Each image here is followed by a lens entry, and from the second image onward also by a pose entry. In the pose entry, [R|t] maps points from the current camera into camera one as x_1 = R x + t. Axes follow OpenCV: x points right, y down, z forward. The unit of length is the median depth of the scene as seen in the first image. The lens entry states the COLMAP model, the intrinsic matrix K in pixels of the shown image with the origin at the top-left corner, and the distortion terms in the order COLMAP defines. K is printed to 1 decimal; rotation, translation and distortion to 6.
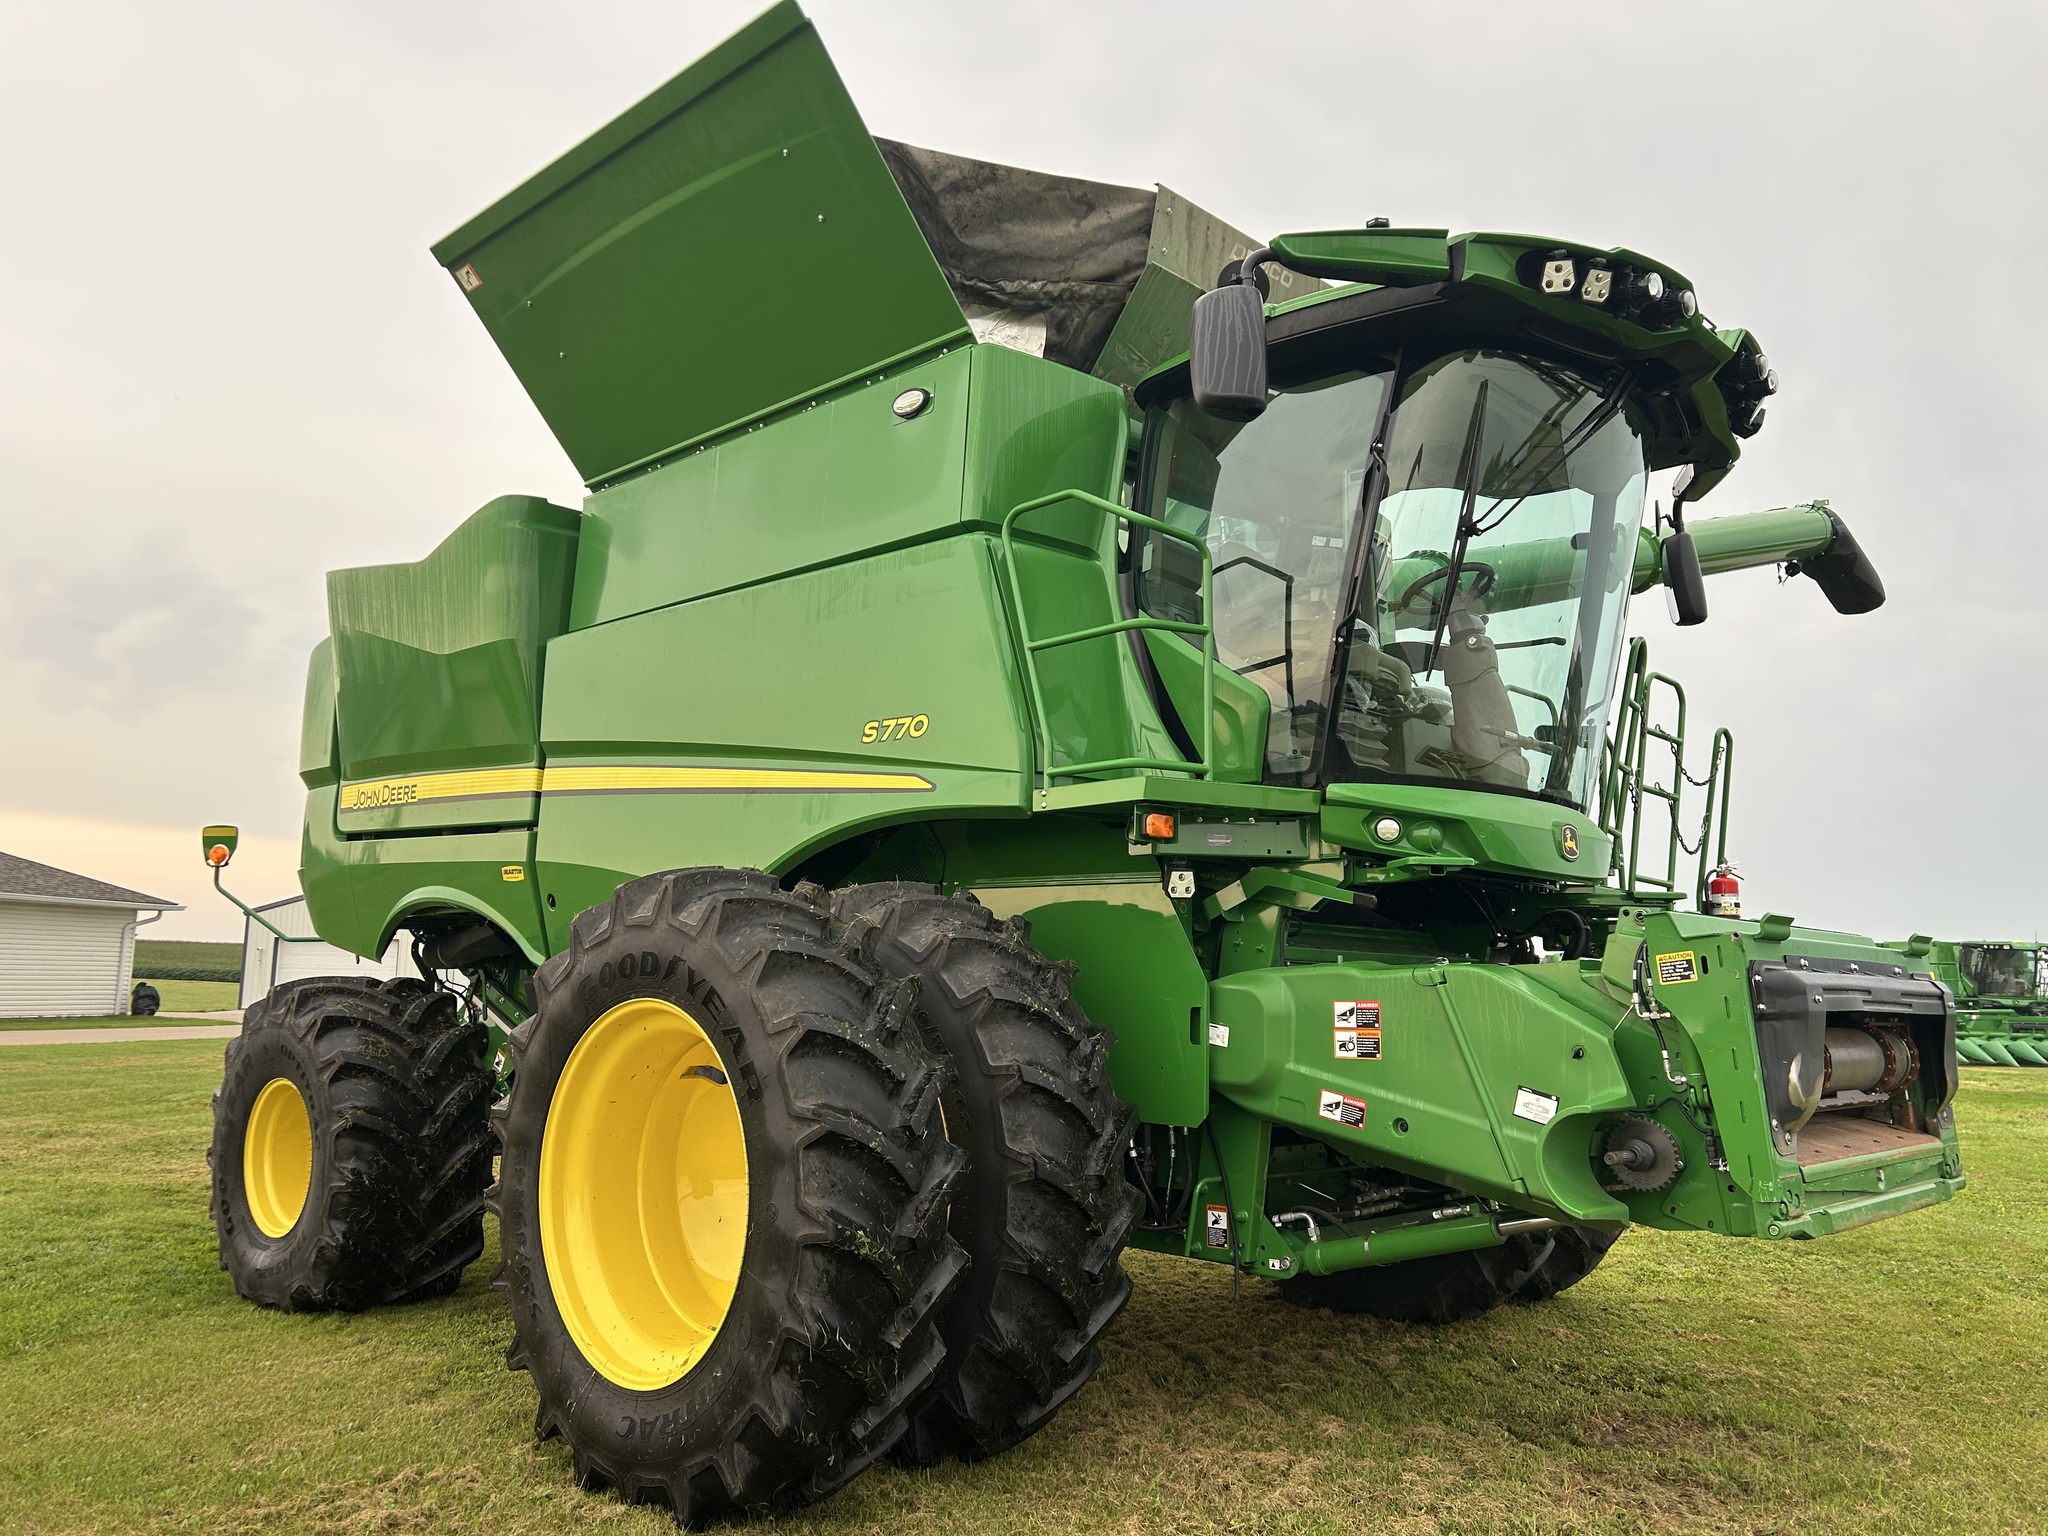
lens RADIAL K [[1546.9, 0, 1014.4], [0, 1546.9, 773.9], [0, 0, 1]] dist [0.047463, -0.042939]
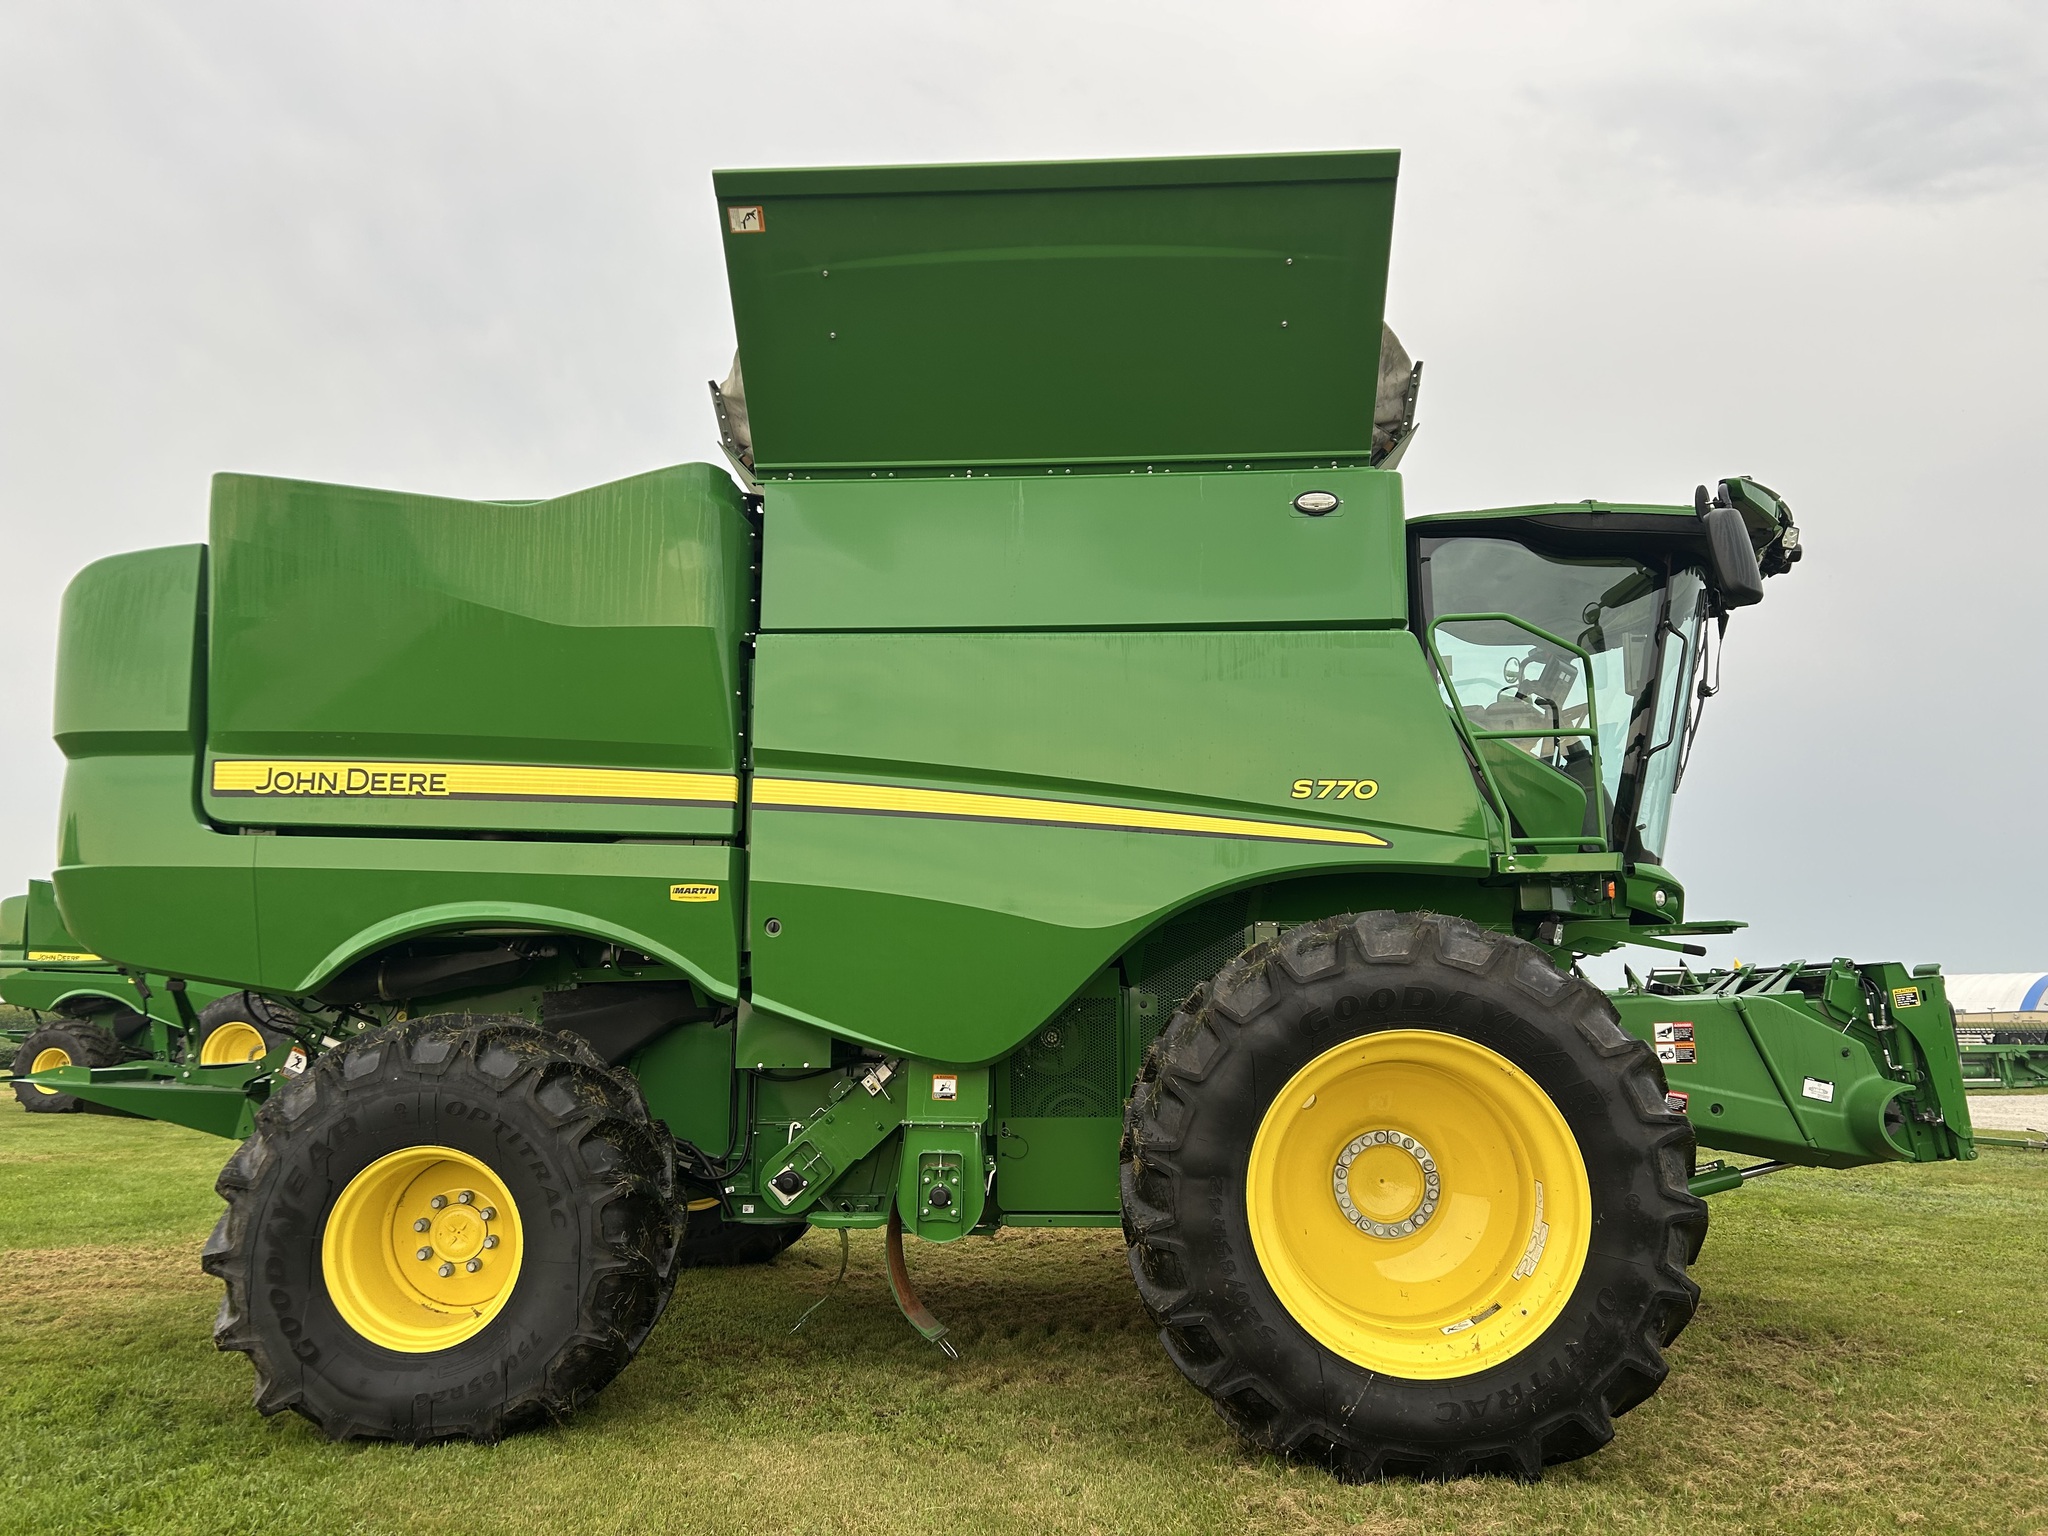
lens RADIAL K [[1546.9, 0, 1027.4], [0, 1546.9, 772.3], [0, 0, 1]] dist [0.047463, -0.042939]
pose [[0.750905, 0.088036, 0.654516, -1.162397], [-0.078212, 0.995955, -0.044232, 0.031008], [-0.655763, -0.017976, 0.754753, 0.333917]]
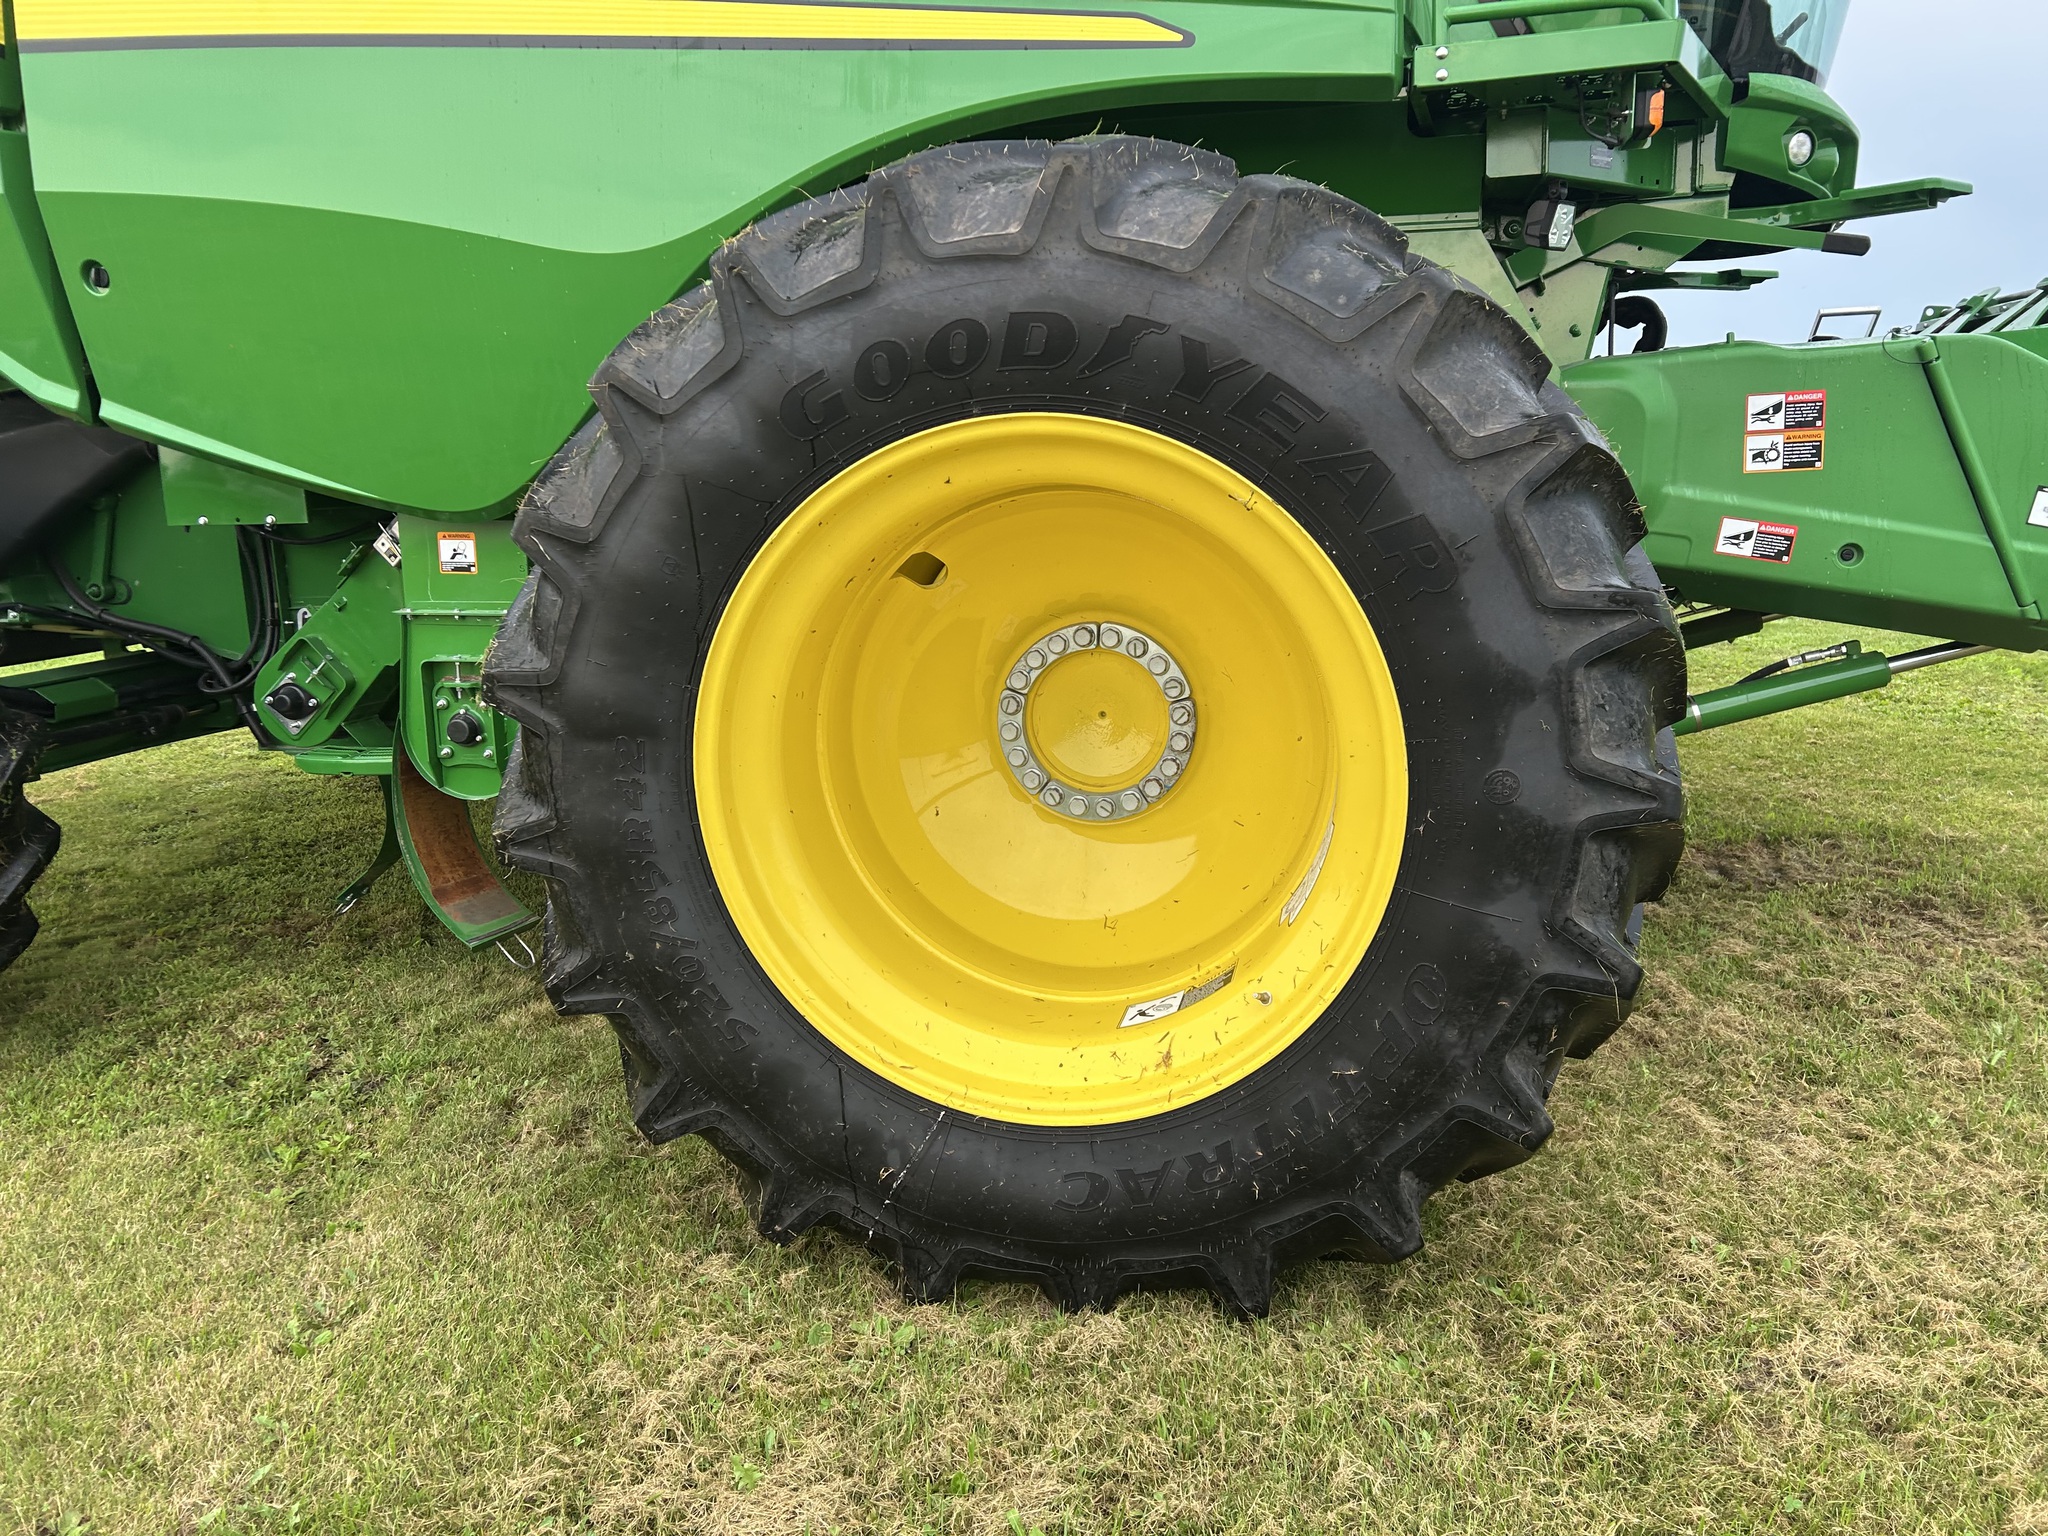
lens RADIAL K [[1546.9, 0, 1036.7], [0, 1546.9, 755.6], [0, 0, 1]] dist [0.047463, -0.042939]
pose [[0.838443, -0.142771, 0.525955, -0.492752], [-0.029821, 0.951611, 0.305854, 0.096083], [-0.544172, -0.272126, 0.793615, 0.569535]]
